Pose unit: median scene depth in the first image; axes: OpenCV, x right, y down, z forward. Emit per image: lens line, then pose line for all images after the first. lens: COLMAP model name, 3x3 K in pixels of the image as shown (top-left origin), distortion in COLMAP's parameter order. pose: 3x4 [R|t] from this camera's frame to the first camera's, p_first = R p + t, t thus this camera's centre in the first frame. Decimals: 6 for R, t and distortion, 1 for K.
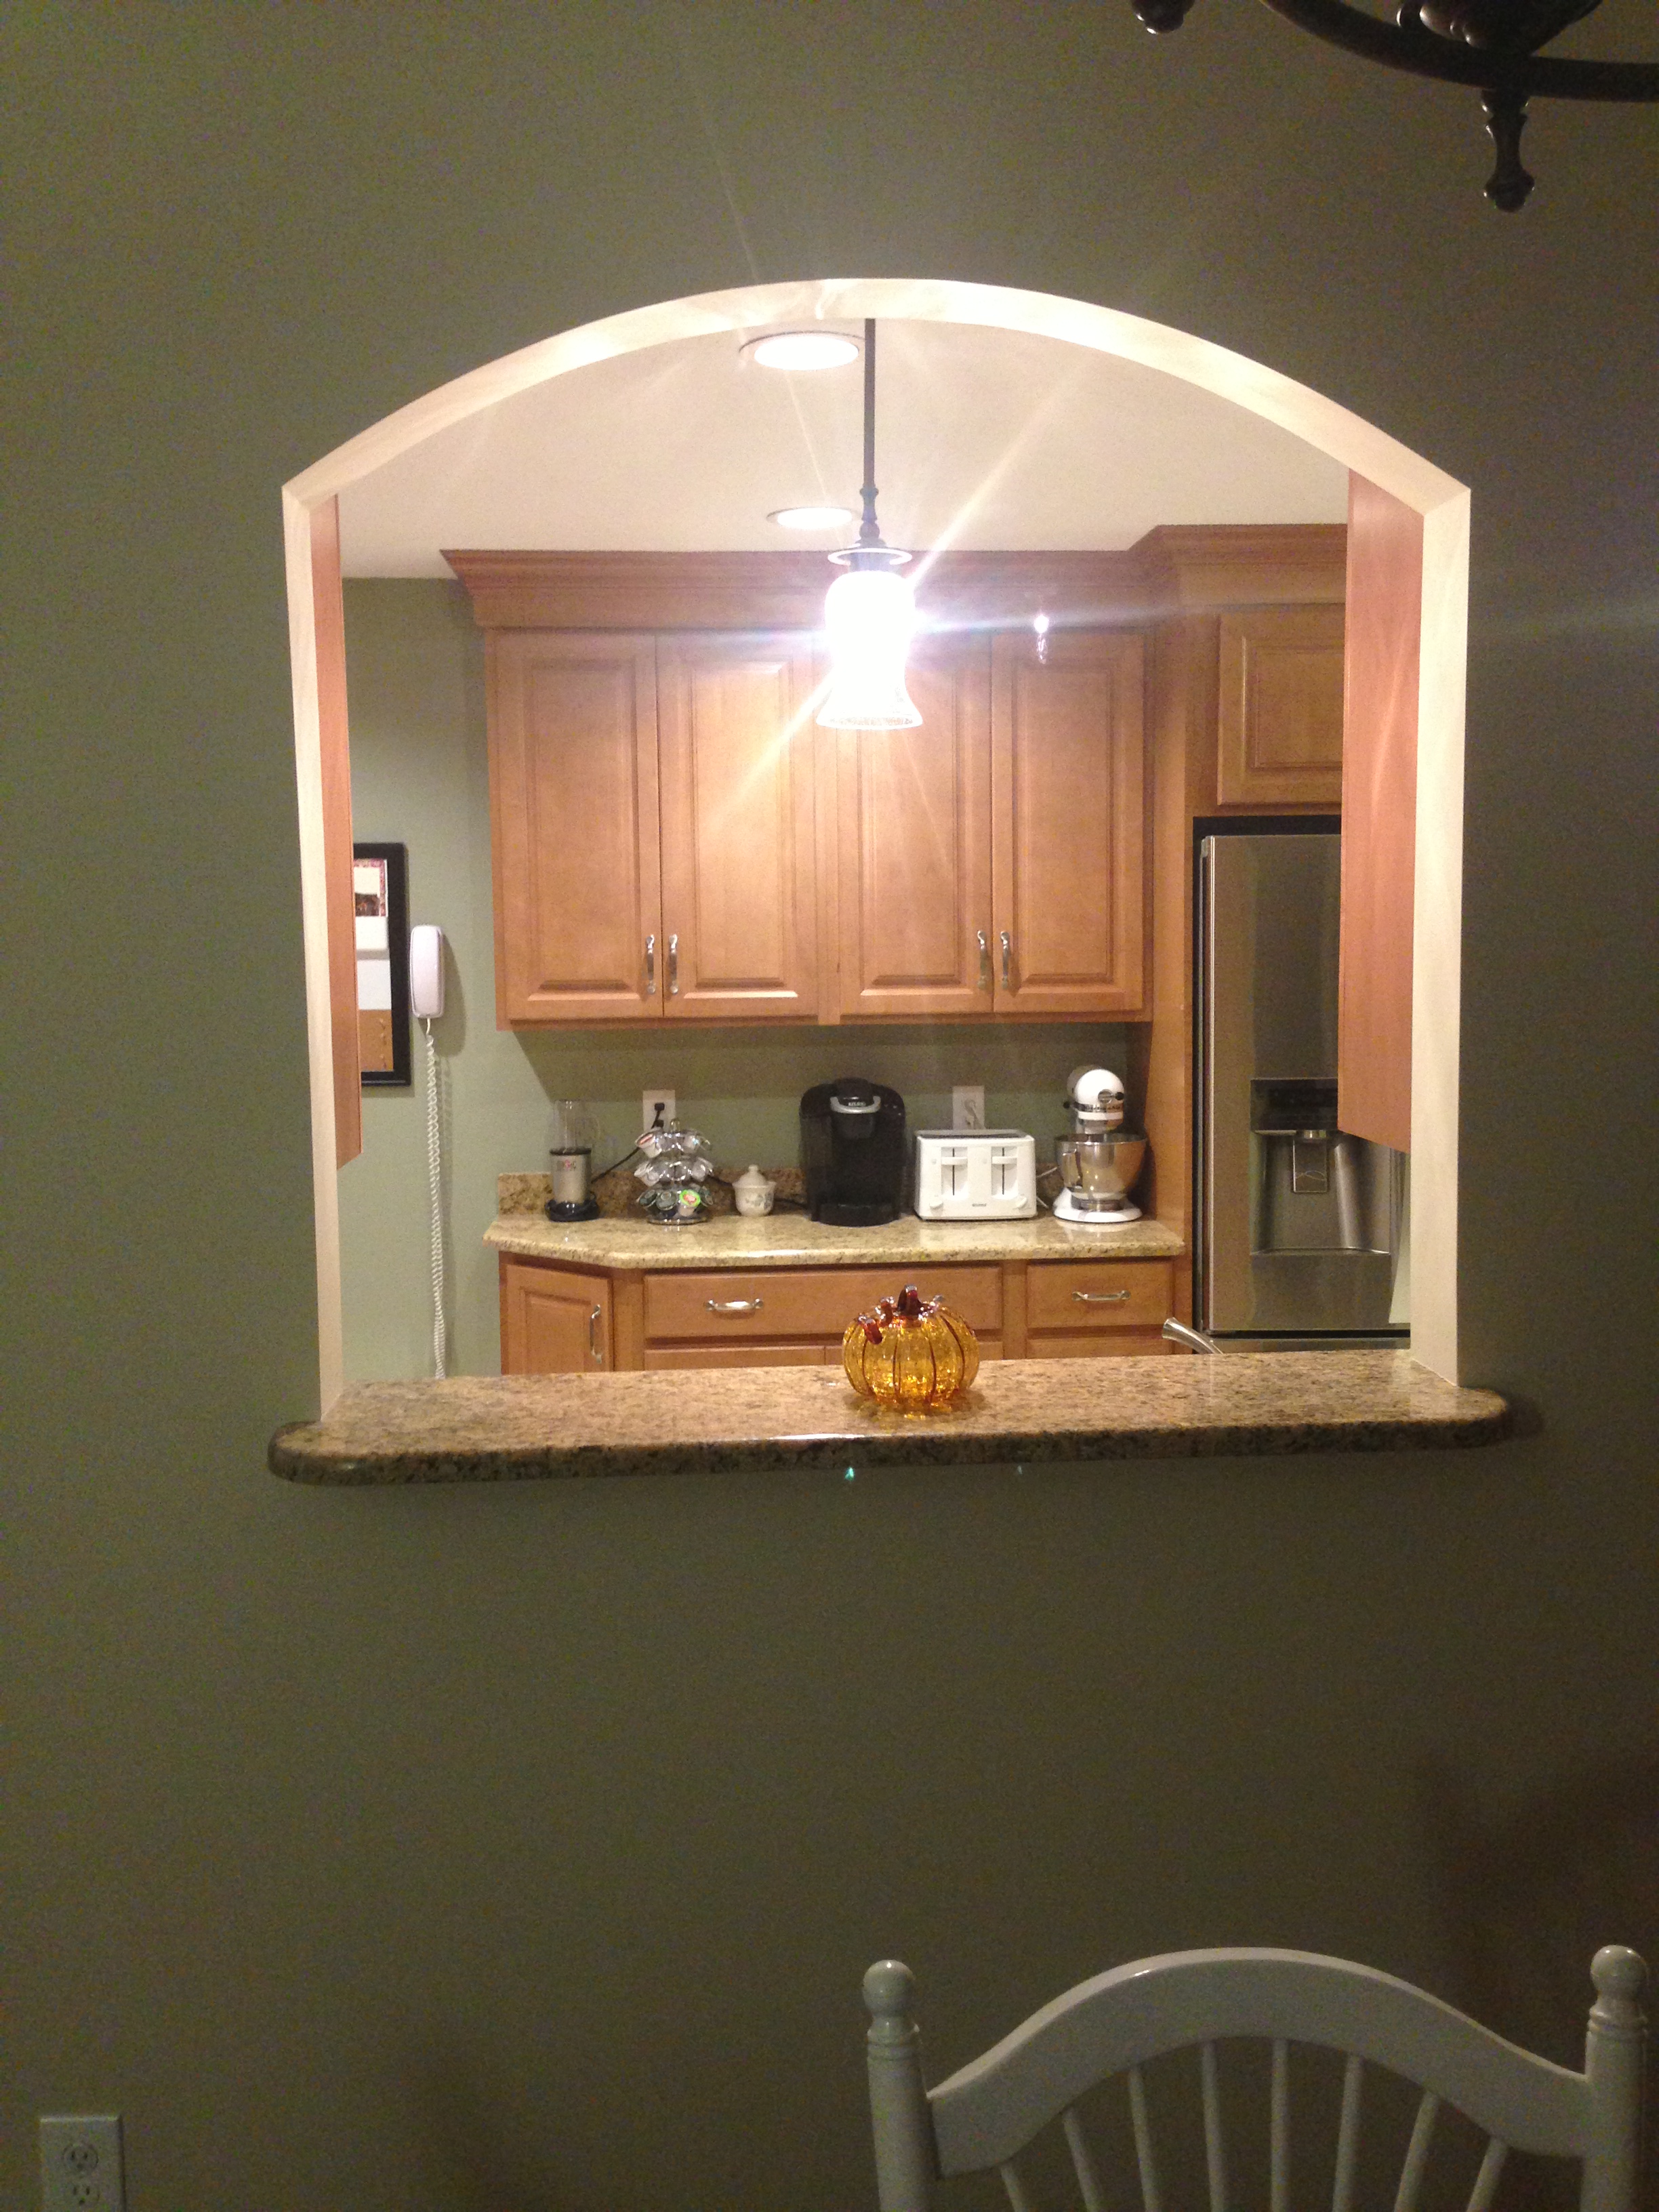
lens RADIAL K [[2034.0, 0, 829.5], [0, 2034.0, 1106.0], [0, 0, 1]] dist [0.107222, -0.182424]
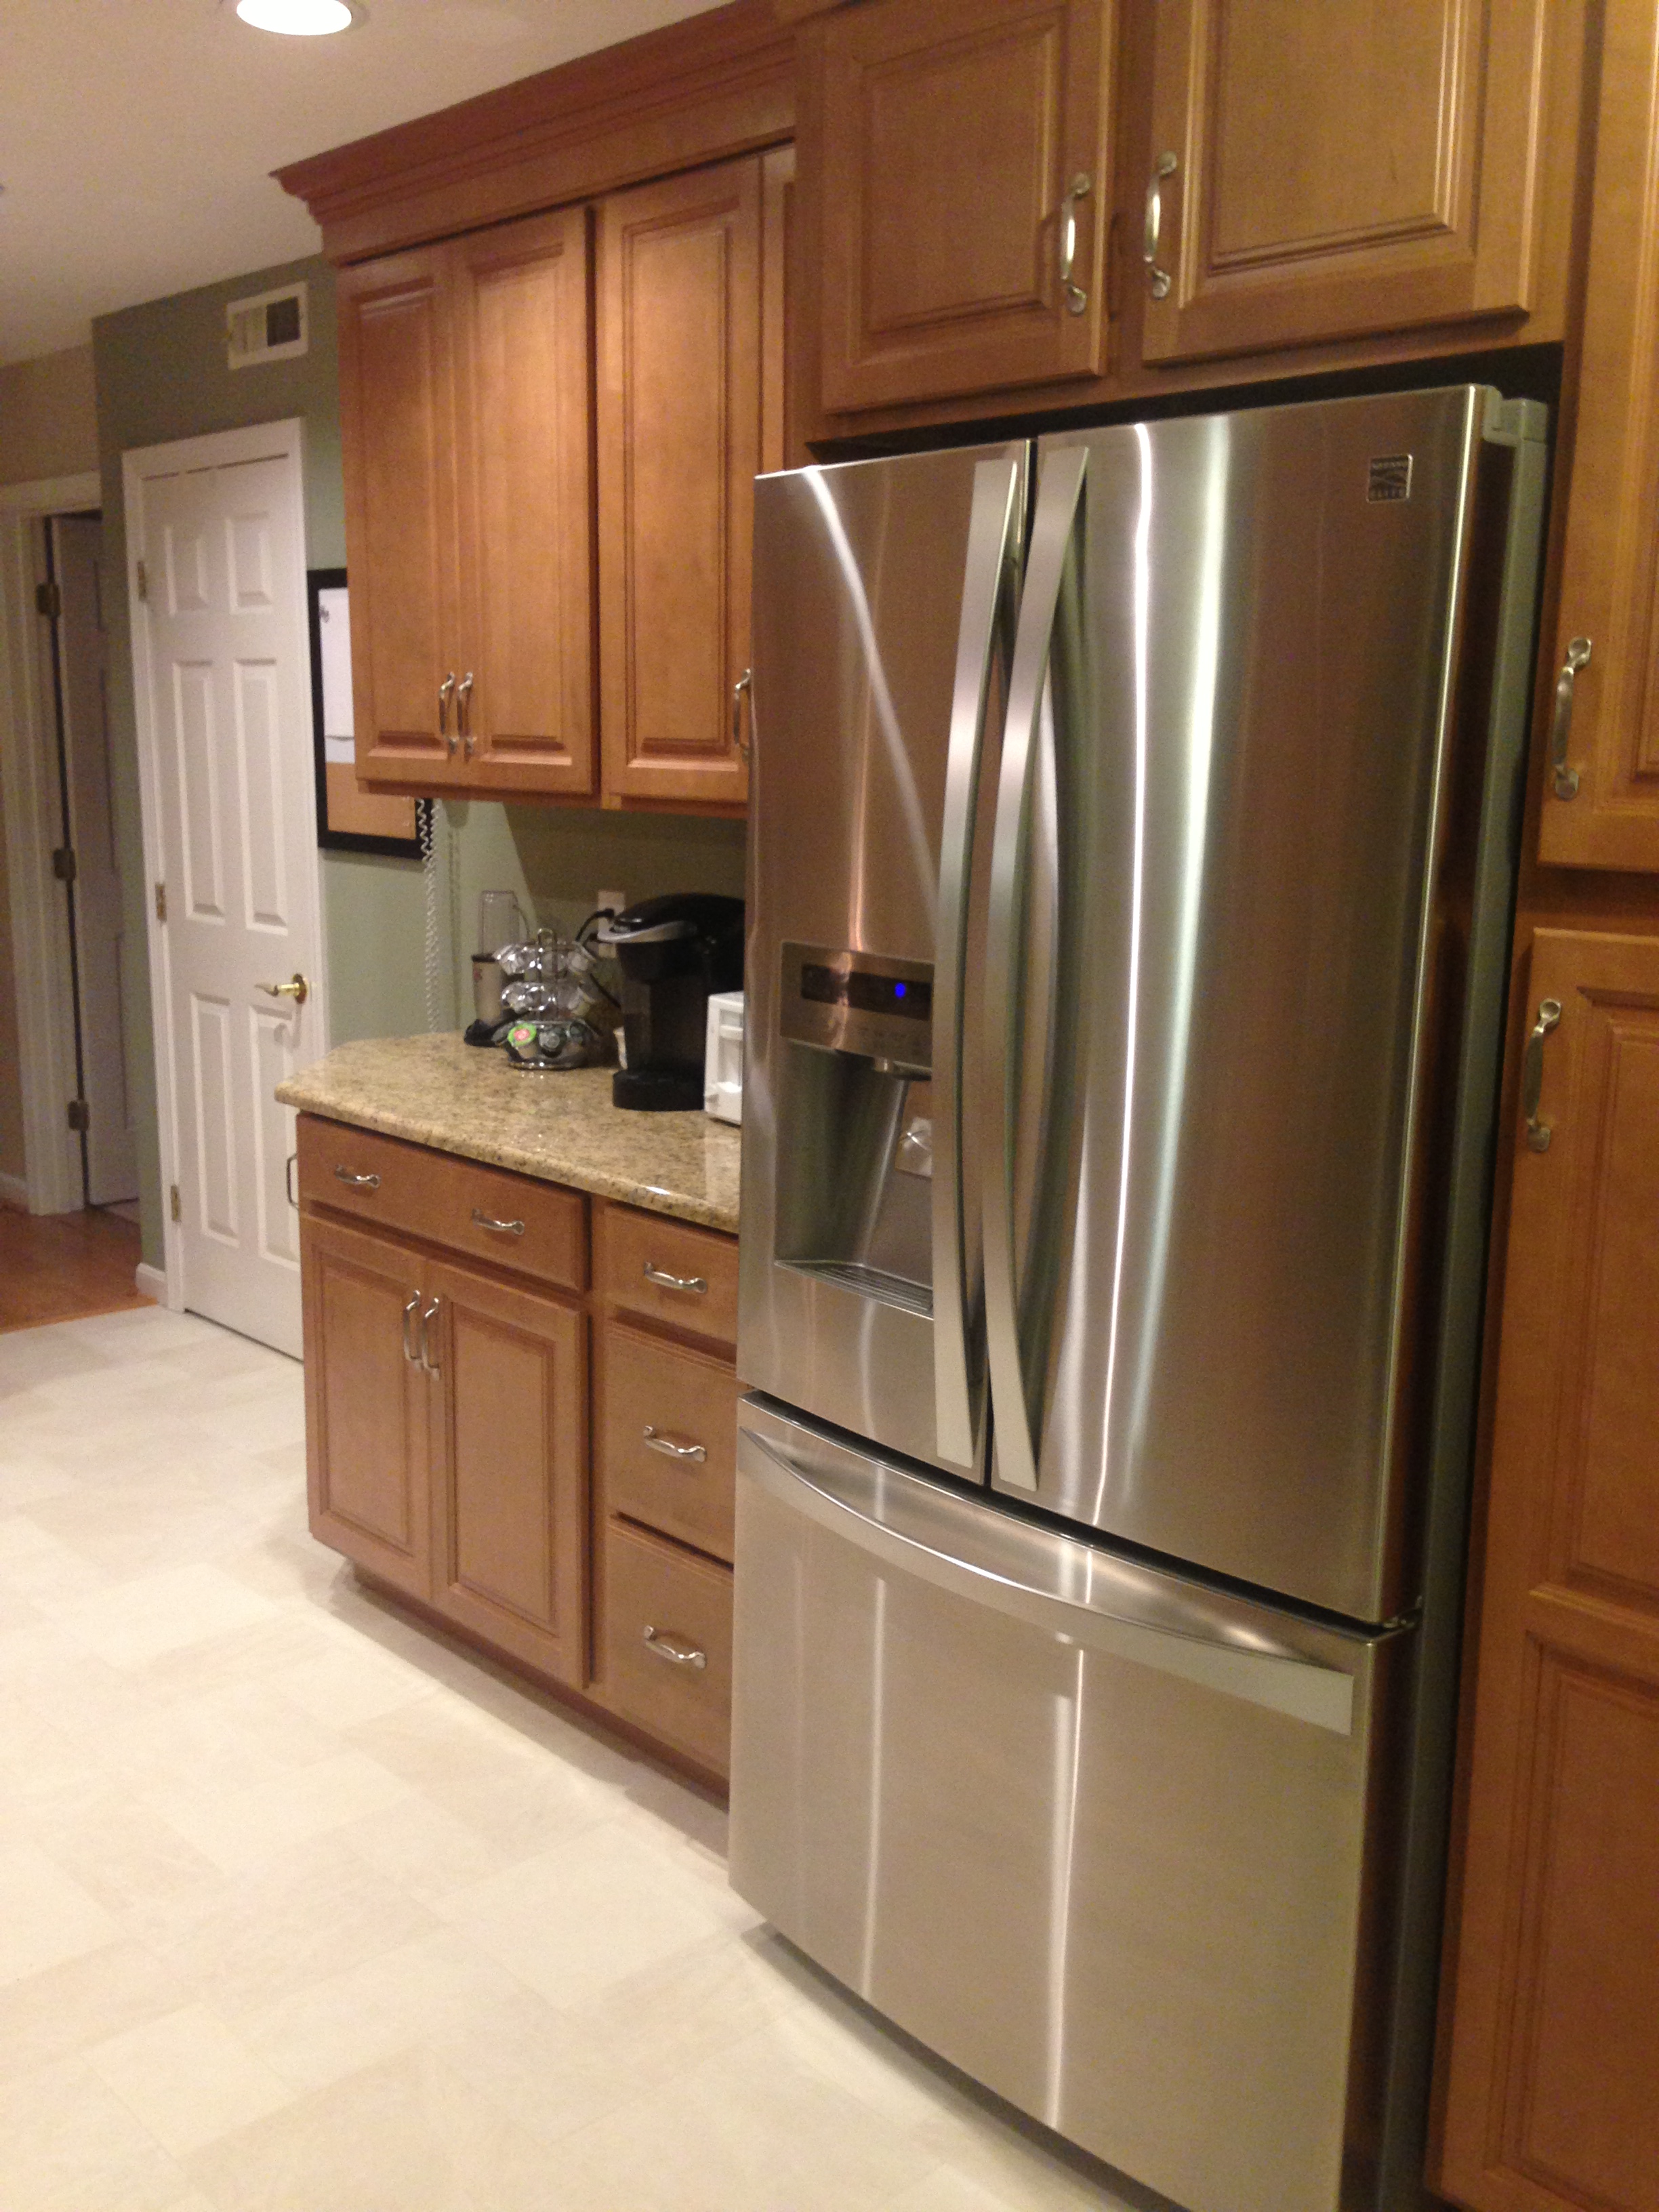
lens RADIAL K [[2034.0, 0, 829.5], [0, 2034.0, 1106.0], [0, 0, 1]] dist [0.107222, -0.182424]
pose [[0.619938, 0.161688, -0.767811, 0.591986], [-0.088170, 0.986696, 0.136592, -0.042100], [0.779682, -0.016981, 0.625946, 0.632962]]
